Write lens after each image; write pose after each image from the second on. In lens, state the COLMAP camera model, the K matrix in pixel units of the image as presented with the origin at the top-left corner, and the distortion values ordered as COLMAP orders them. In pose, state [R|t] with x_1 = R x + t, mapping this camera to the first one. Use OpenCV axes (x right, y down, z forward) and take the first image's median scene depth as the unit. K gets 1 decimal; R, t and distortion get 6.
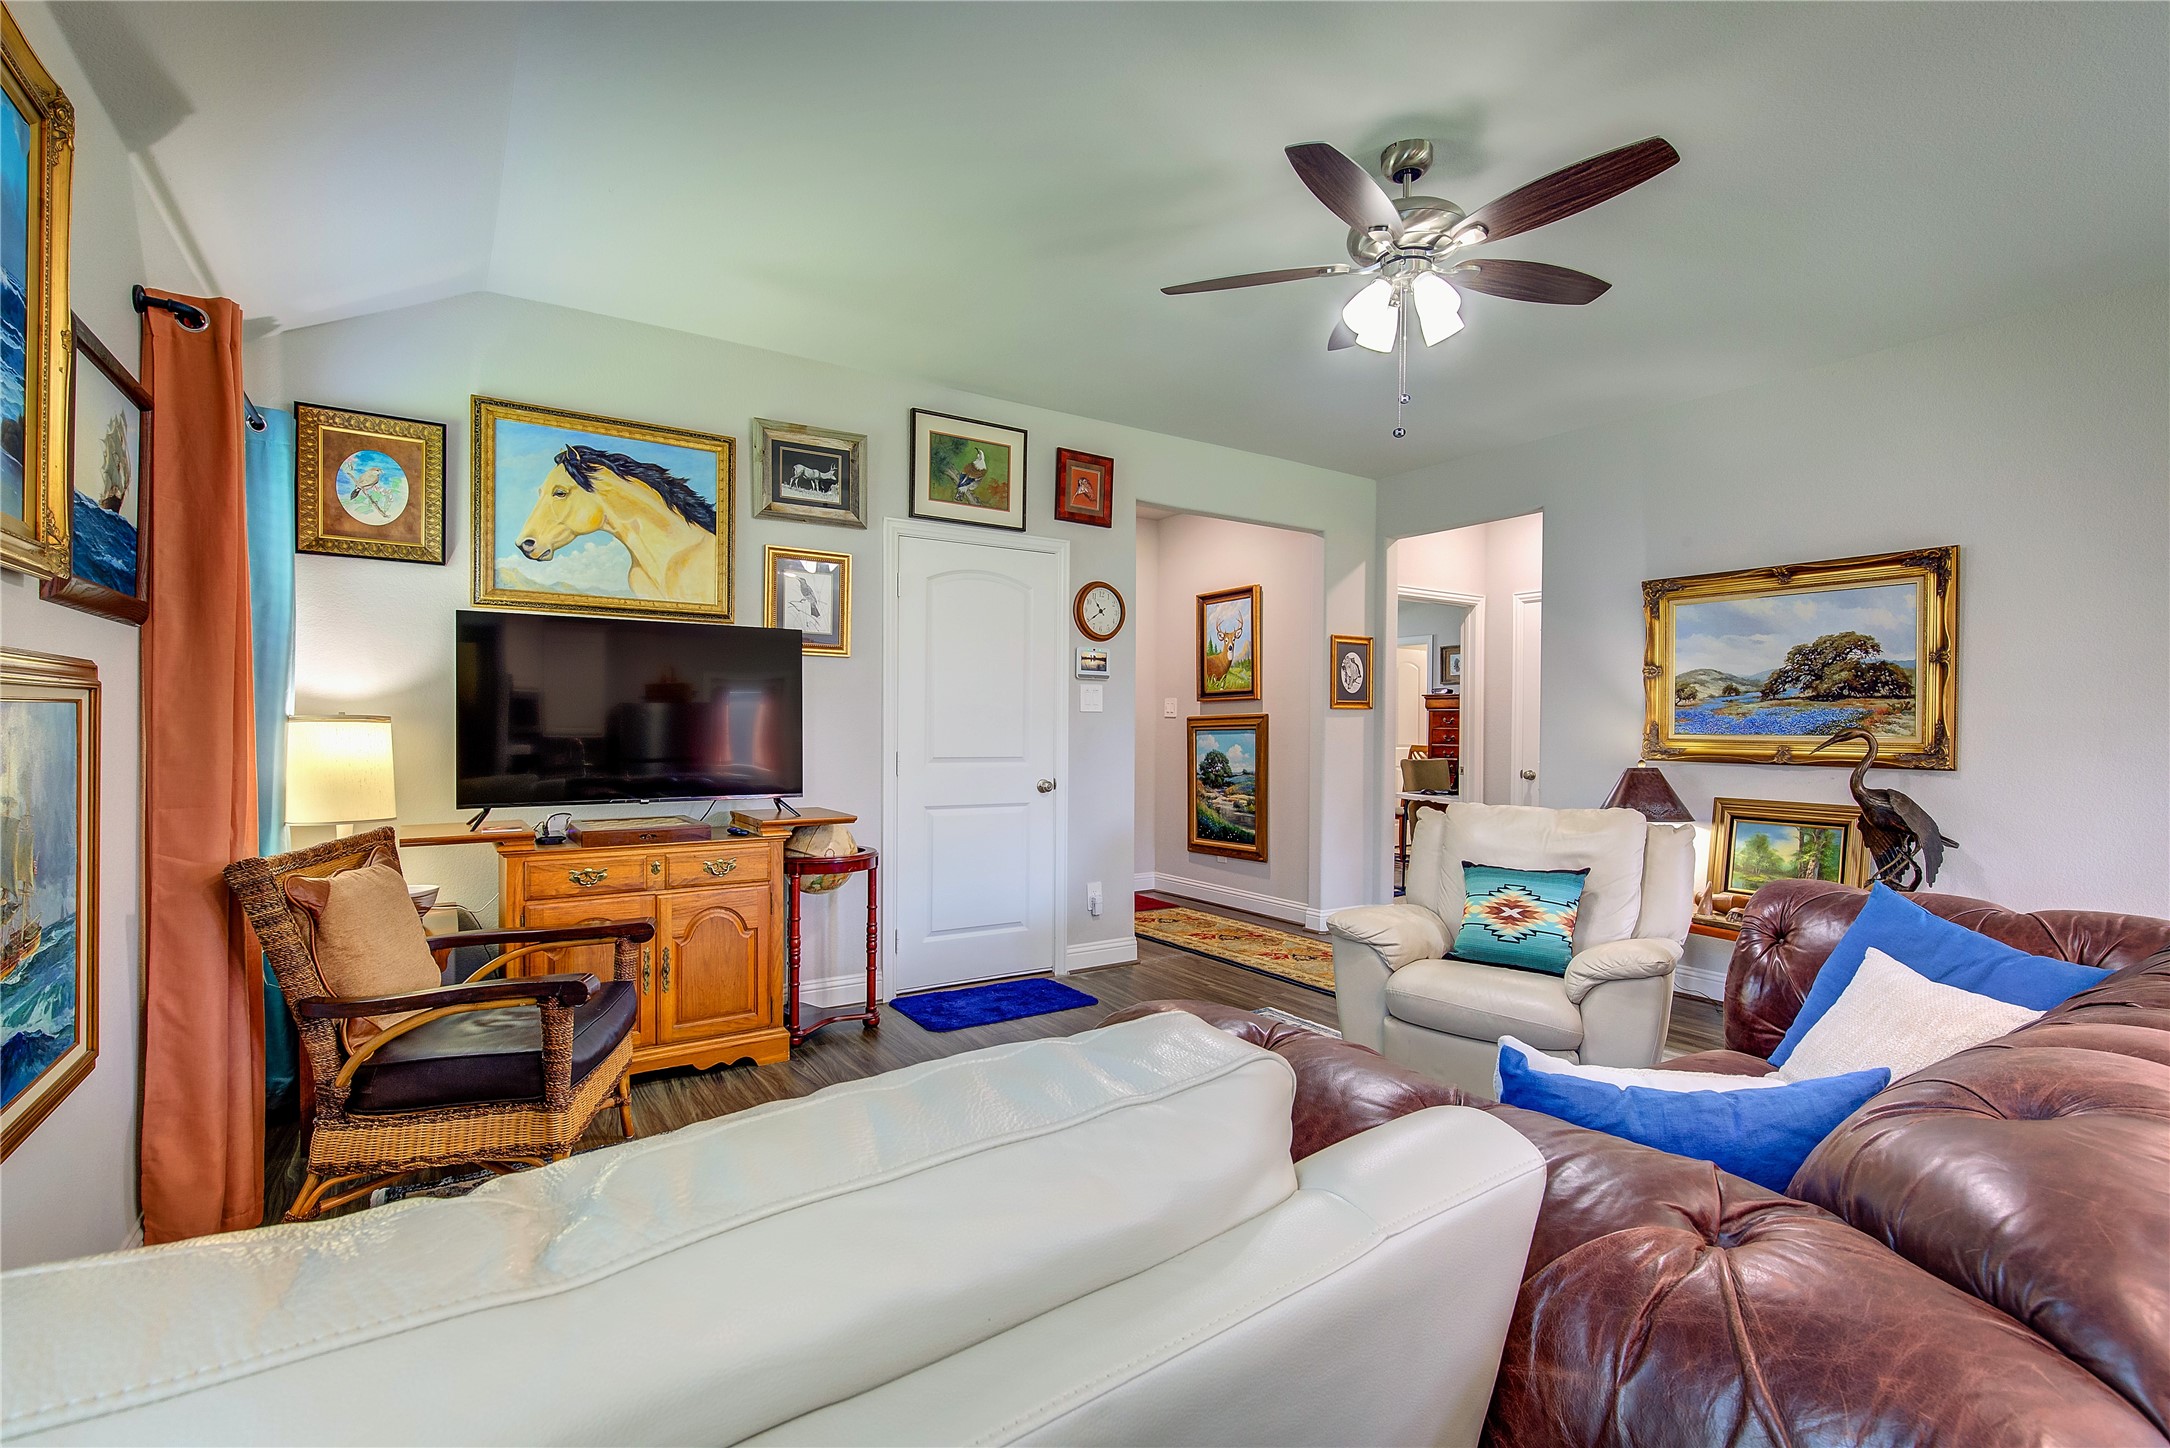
lens RADIAL K [[984.0, 0, 1093.2], [0, 984.0, 729.8], [0, 0, 1]] dist [-0.002228, 0.001225]
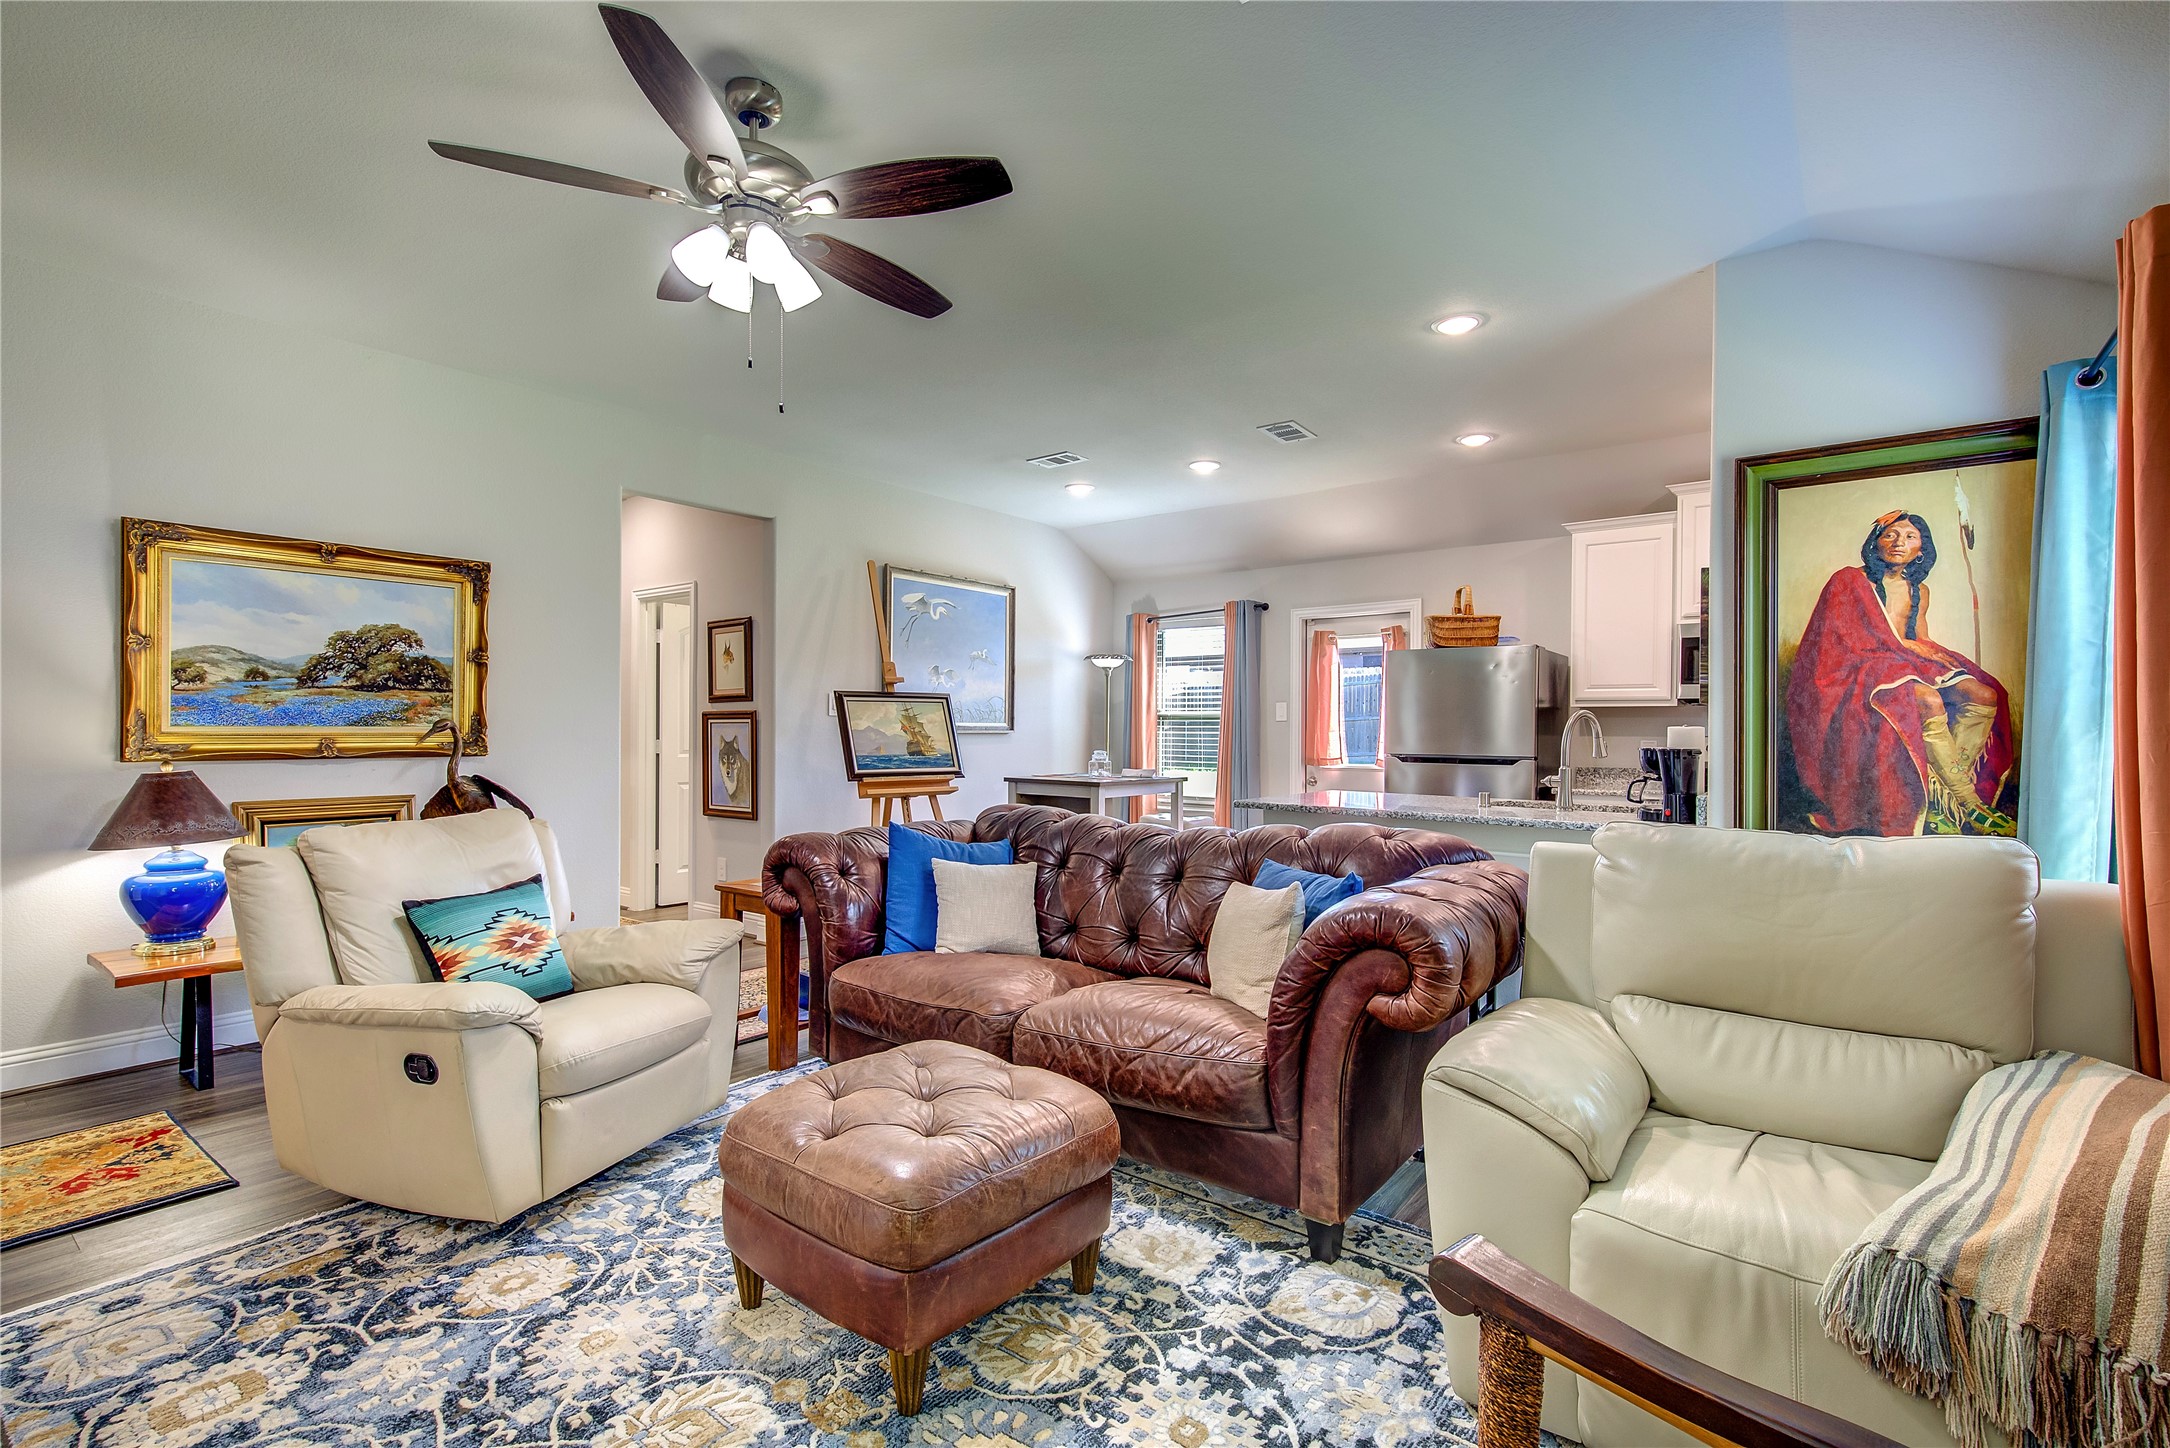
lens RADIAL K [[984.0, 0, 1091.1], [0, 984.0, 733.0], [0, 0, 1]] dist [-0.002228, 0.001225]
pose [[-0.331913, -0.017161, 0.943154, -0.416343], [-0.004255, 0.999852, 0.016695, -0.007108], [-0.943301, 0.001528, -0.331936, 0.639718]]
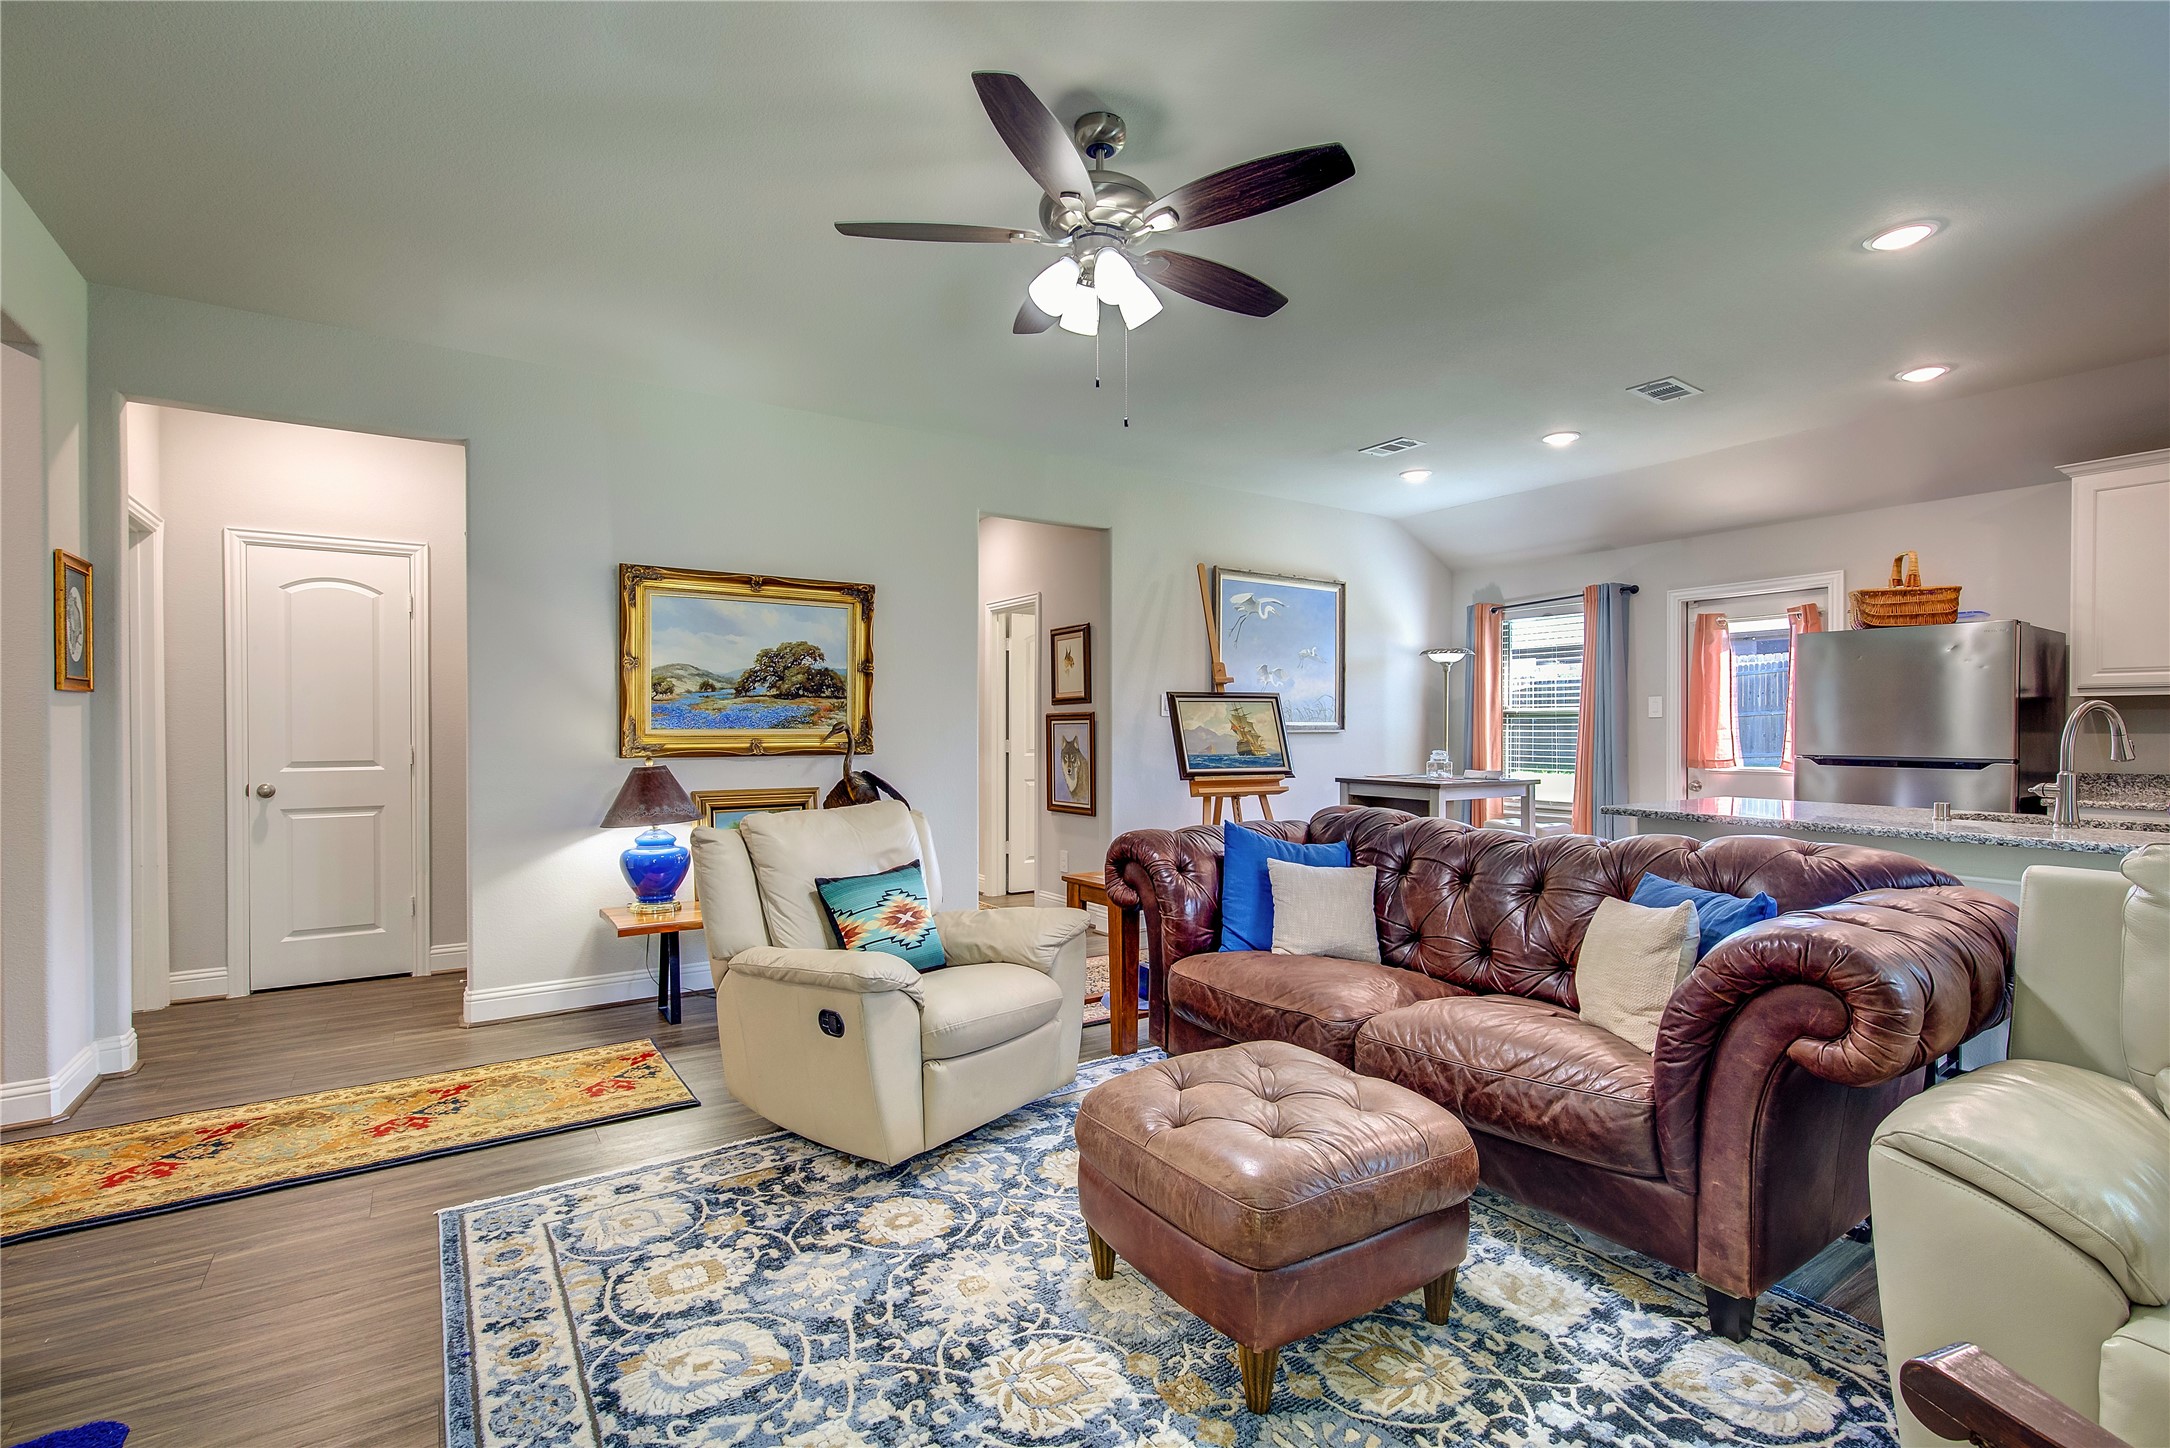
lens RADIAL K [[984.0, 0, 1091.8], [0, 984.0, 733.1], [0, 0, 1]] dist [-0.002228, 0.001225]
pose [[-0.014328, -0.017023, 0.999752, -0.414487], [0.005158, 0.999841, 0.017098, -0.007144], [-0.999884, 0.005401, -0.014238, 0.649891]]
